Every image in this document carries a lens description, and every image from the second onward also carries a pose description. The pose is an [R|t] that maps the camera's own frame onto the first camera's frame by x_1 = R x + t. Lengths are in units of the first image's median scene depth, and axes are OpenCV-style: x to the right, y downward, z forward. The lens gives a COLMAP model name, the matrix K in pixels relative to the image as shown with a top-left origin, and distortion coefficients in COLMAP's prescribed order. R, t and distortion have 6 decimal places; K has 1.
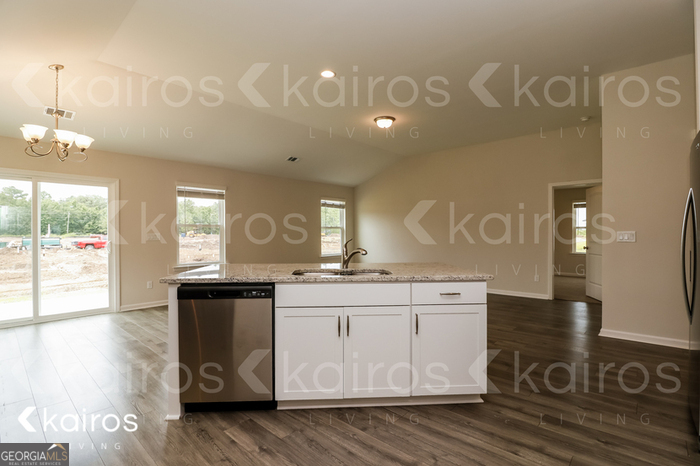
lens RADIAL K [[335.3, 0, 350.0], [0, 335.3, 233.0], [0, 0, 1]] dist [-0.000930, -0.001628]
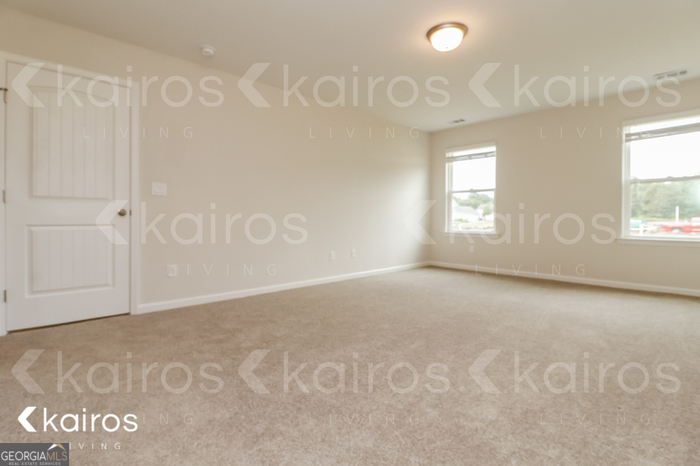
lens RADIAL K [[335.3, 0, 350.0], [0, 335.3, 233.0], [0, 0, 1]] dist [-0.000930, -0.001628]
pose [[0.999999, 0.000418, 0.001460, 0.690035], [-0.000418, 1.000000, 0.000274, 0.000026], [-0.001460, -0.000275, 0.999999, -0.001440]]
